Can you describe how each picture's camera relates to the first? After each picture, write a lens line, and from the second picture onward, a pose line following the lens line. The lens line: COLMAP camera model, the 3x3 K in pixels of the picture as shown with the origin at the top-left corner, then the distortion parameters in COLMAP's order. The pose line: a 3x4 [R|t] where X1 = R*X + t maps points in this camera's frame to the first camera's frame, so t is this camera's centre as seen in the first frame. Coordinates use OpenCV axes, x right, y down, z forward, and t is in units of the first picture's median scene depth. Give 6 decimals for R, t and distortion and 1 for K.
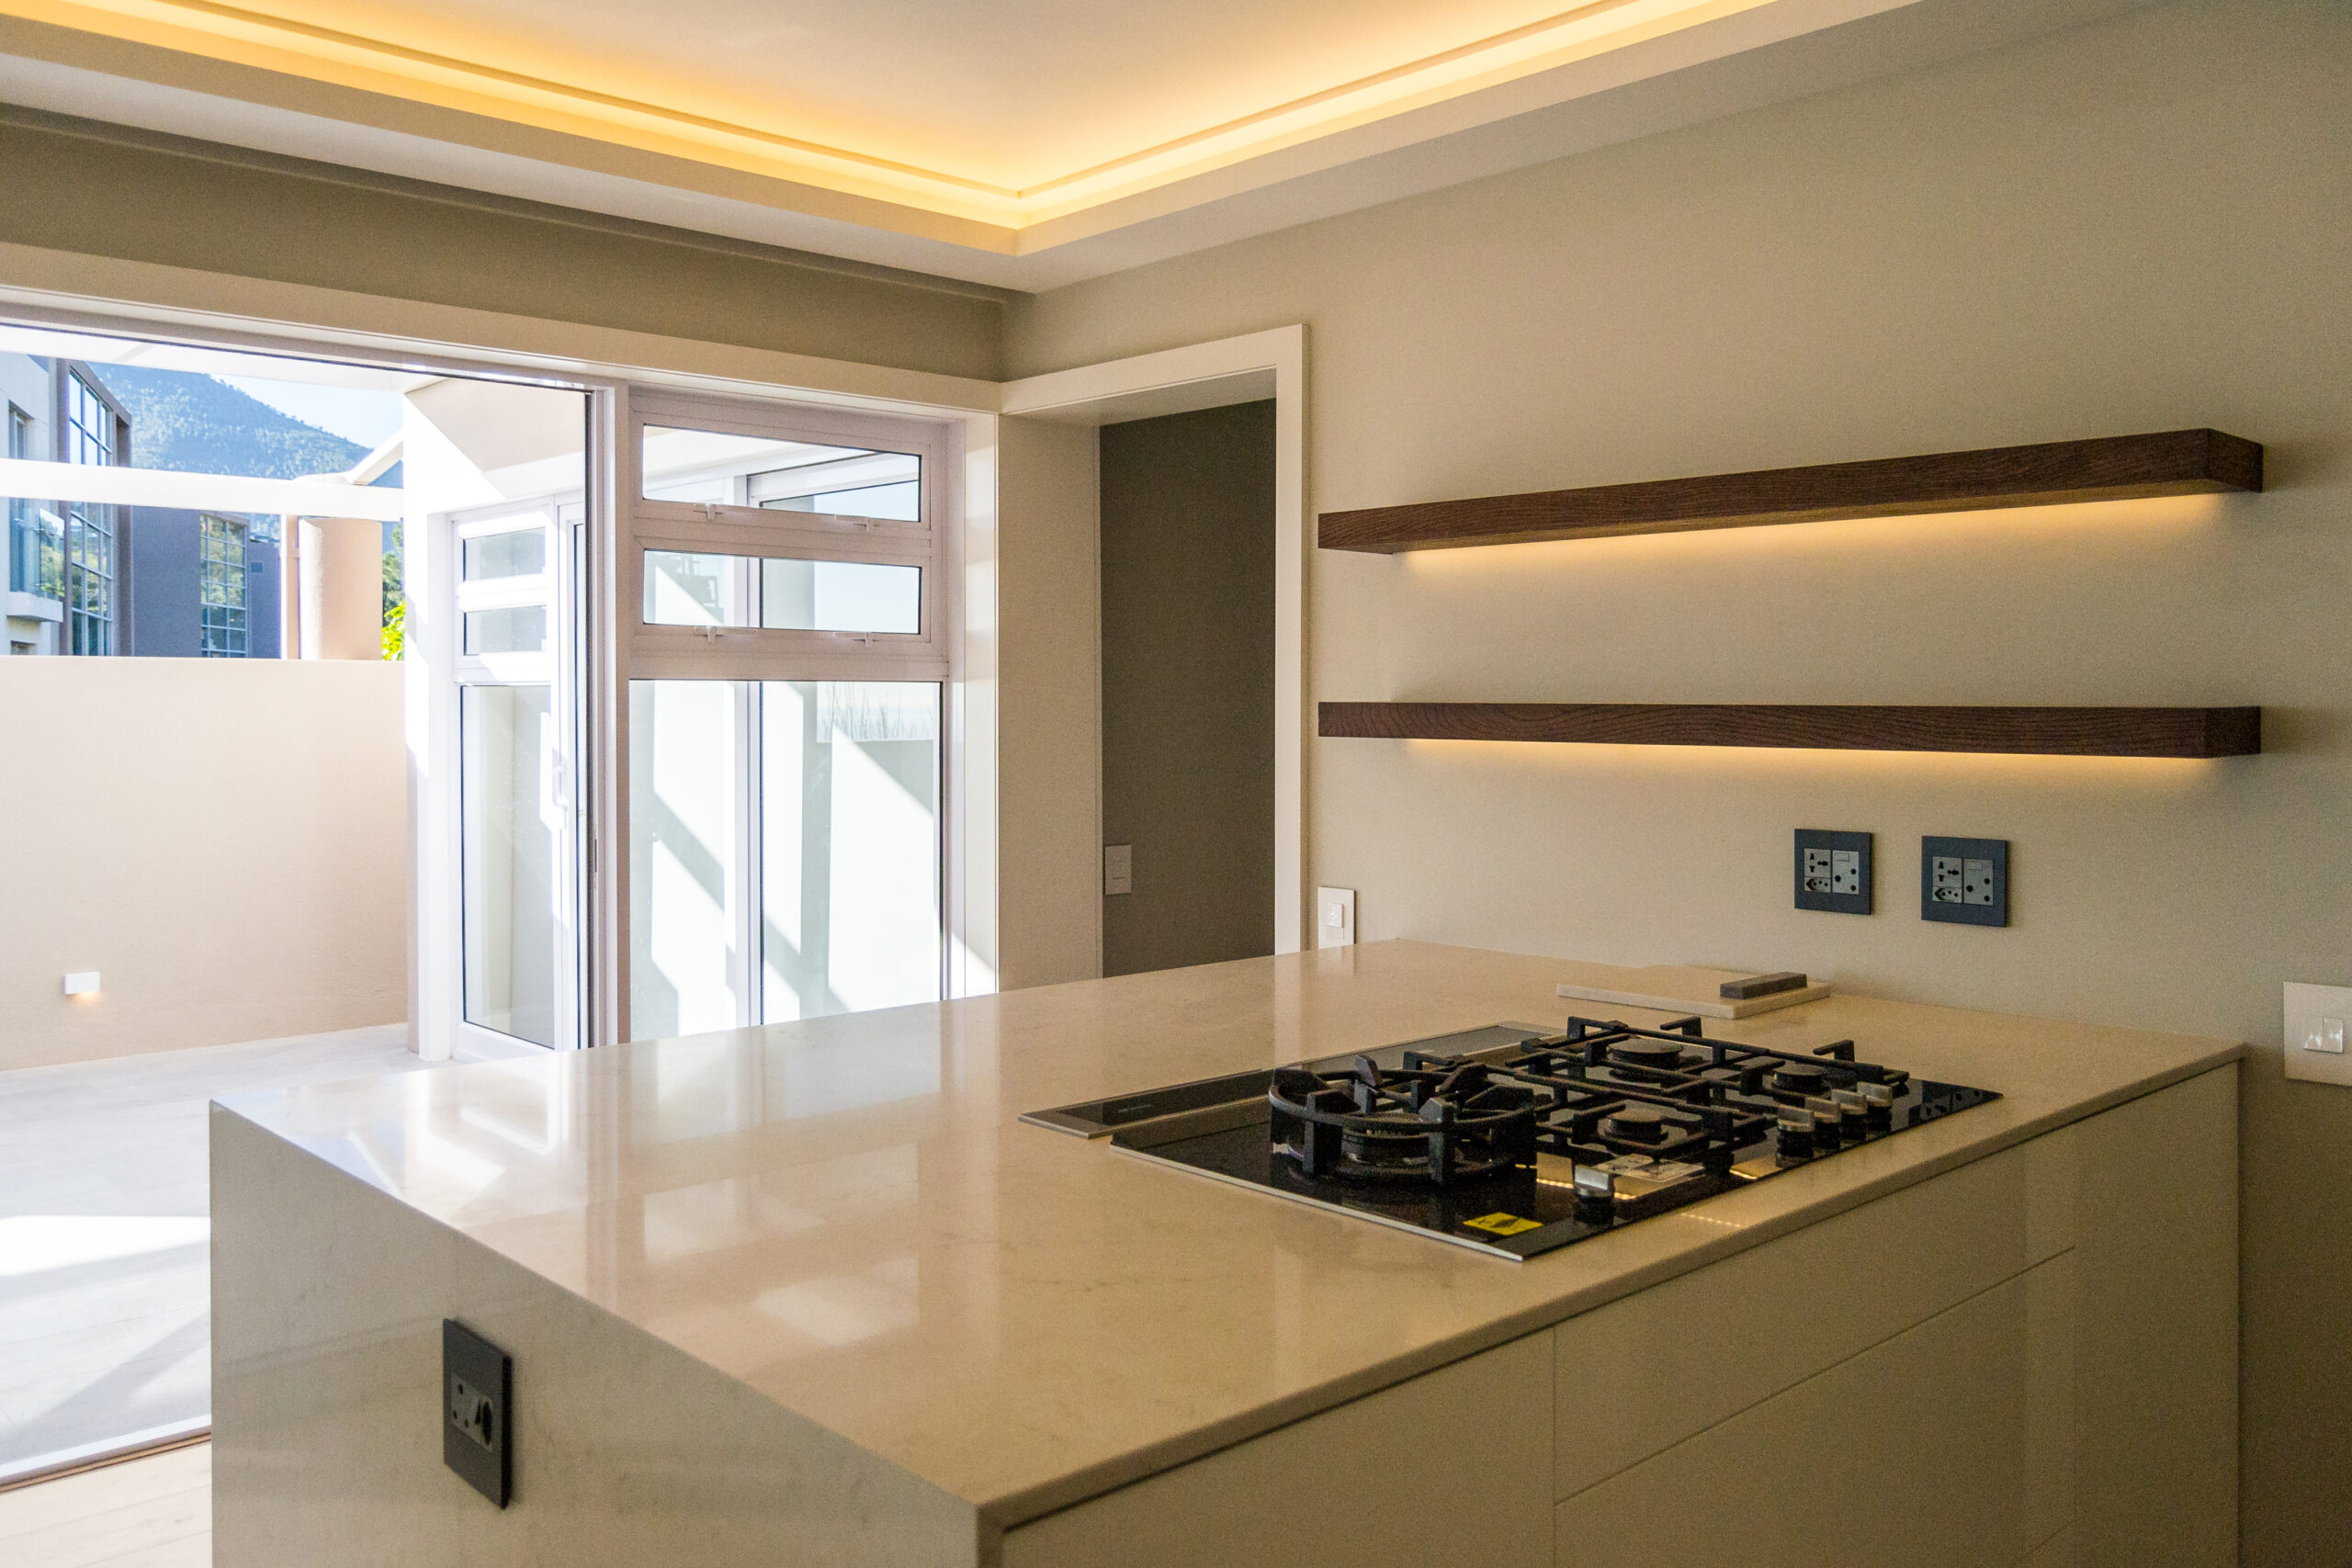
lens RADIAL K [[1883.2, 0, 1179.0], [0, 1883.2, 772.3], [0, 0, 1]] dist [0.001957, 0.005995]
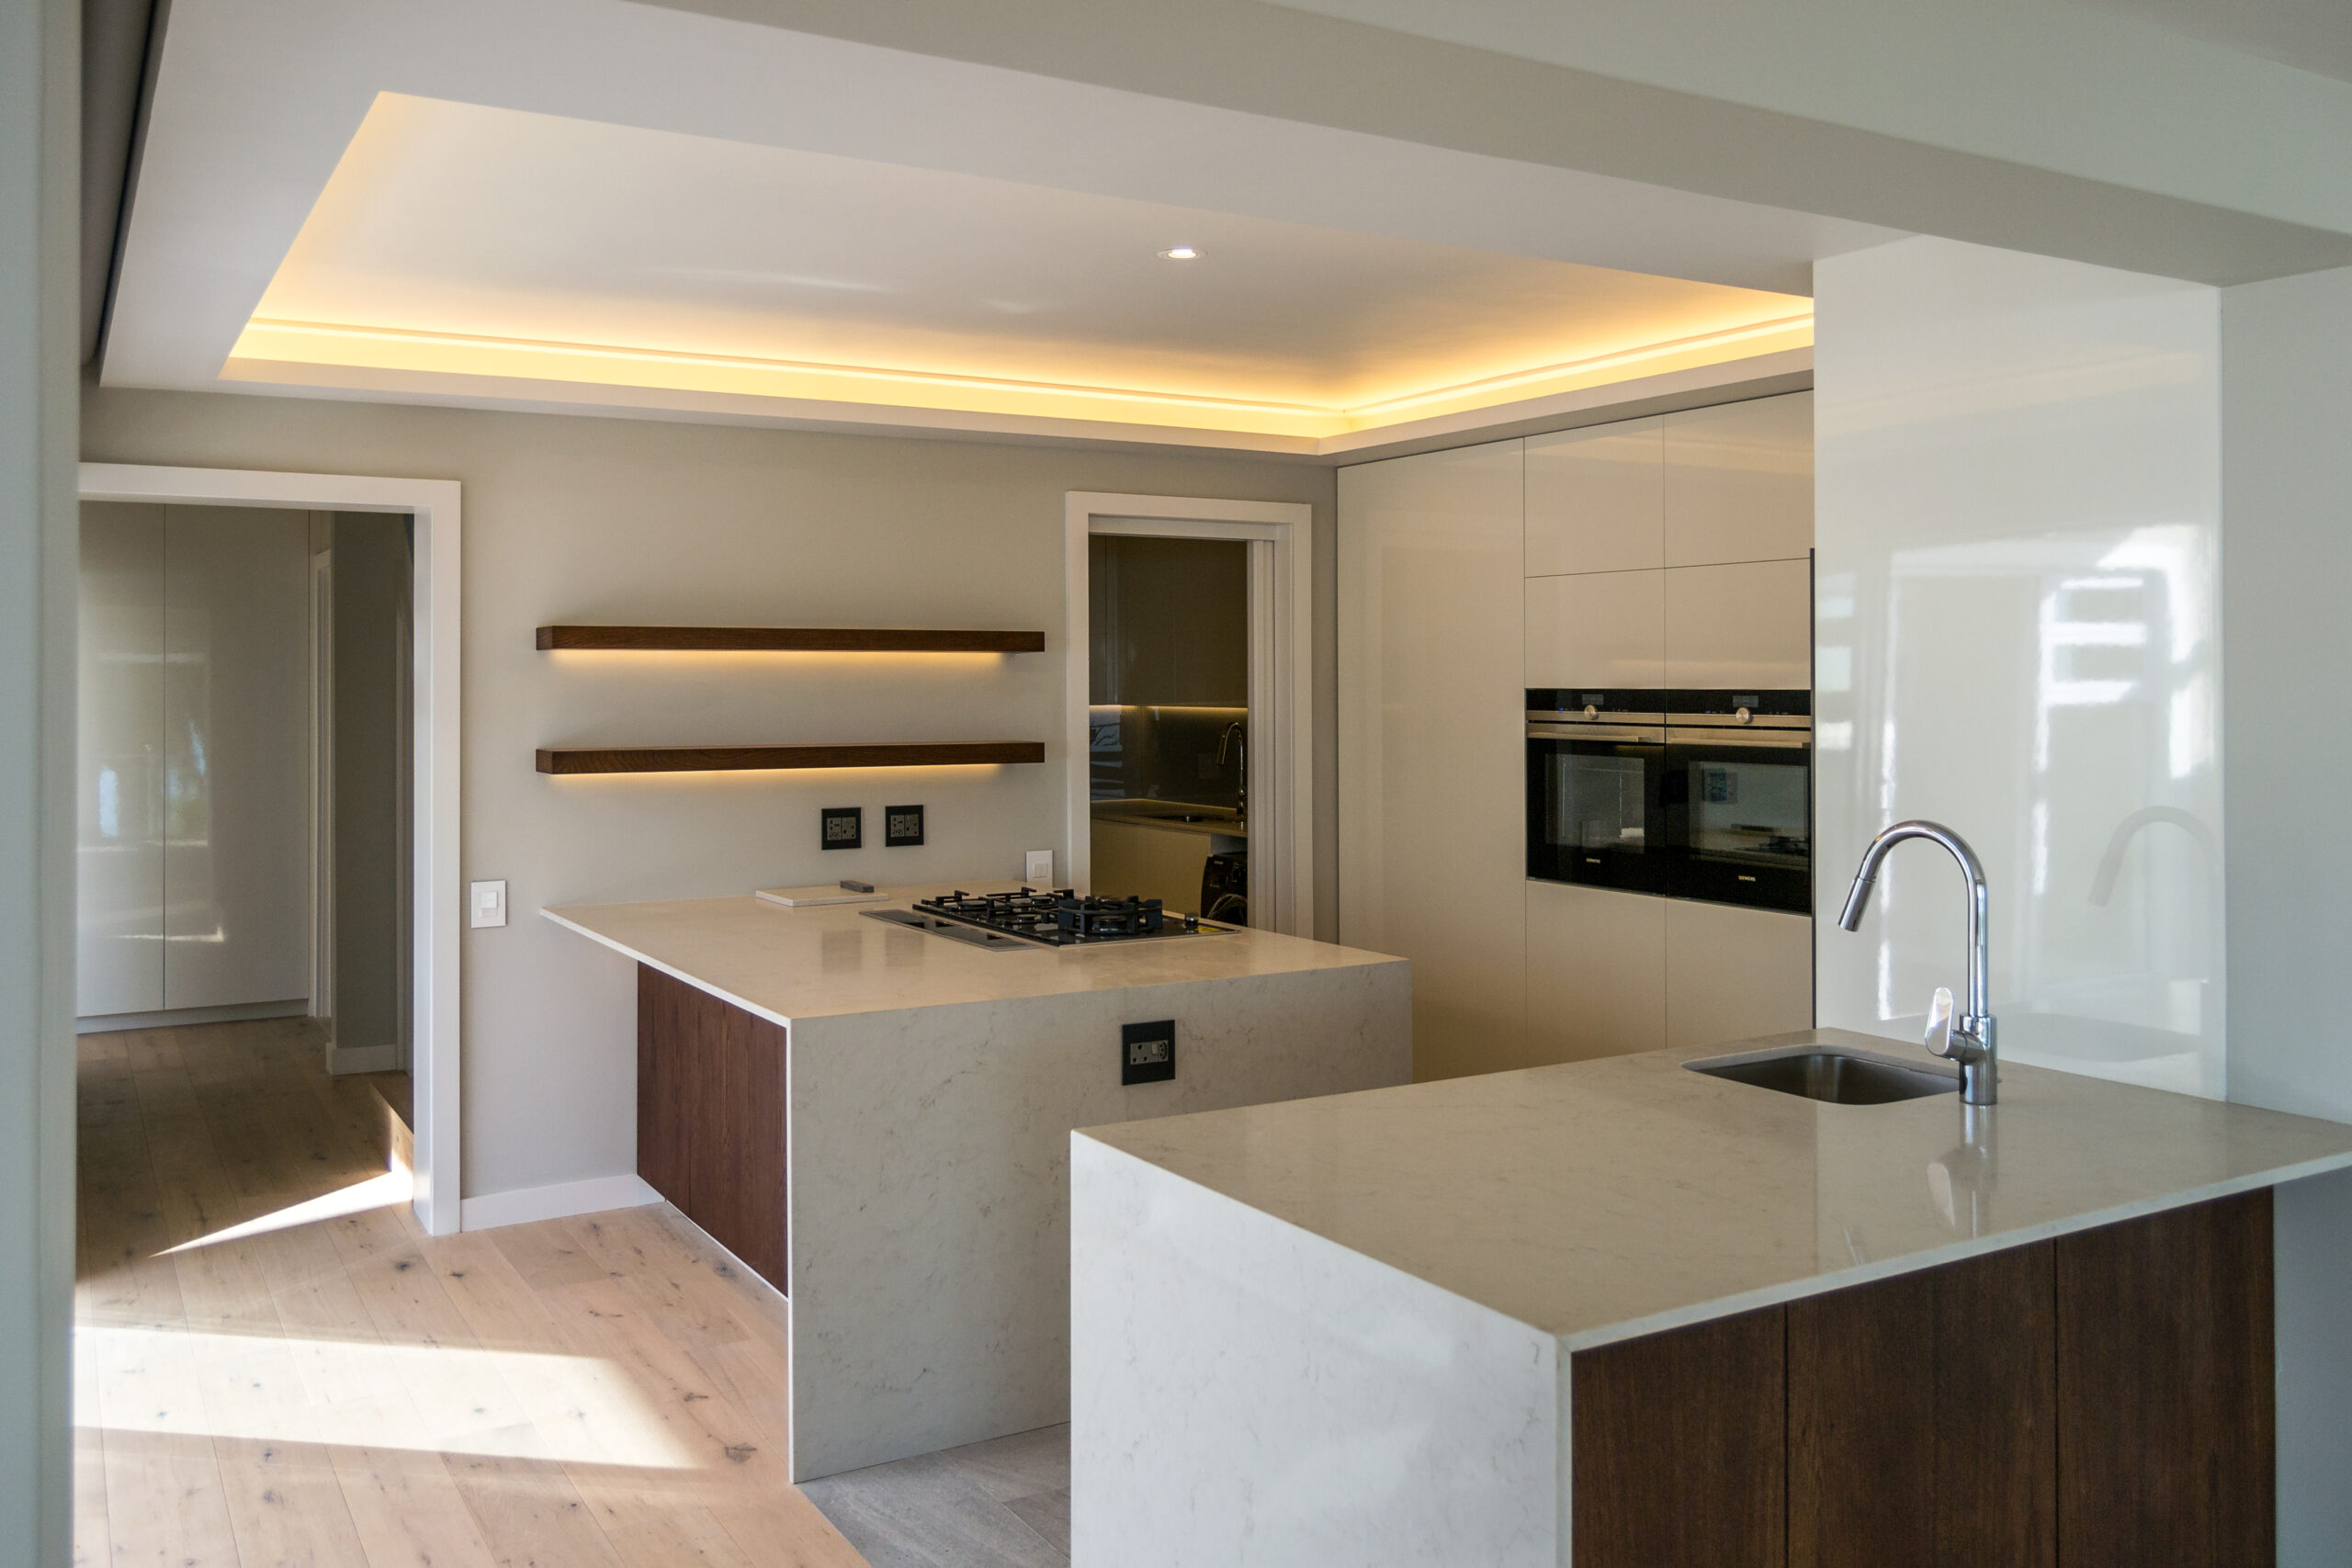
lens RADIAL K [[1883.2, 0, 1175.2], [0, 1883.2, 785.9], [0, 0, 1]] dist [0.001957, 0.005995]
pose [[0.205448, -0.059400, 0.976864, -1.522908], [0.035774, 0.997945, 0.053158, -0.085365], [-0.978014, 0.024025, 0.207151, 0.250738]]
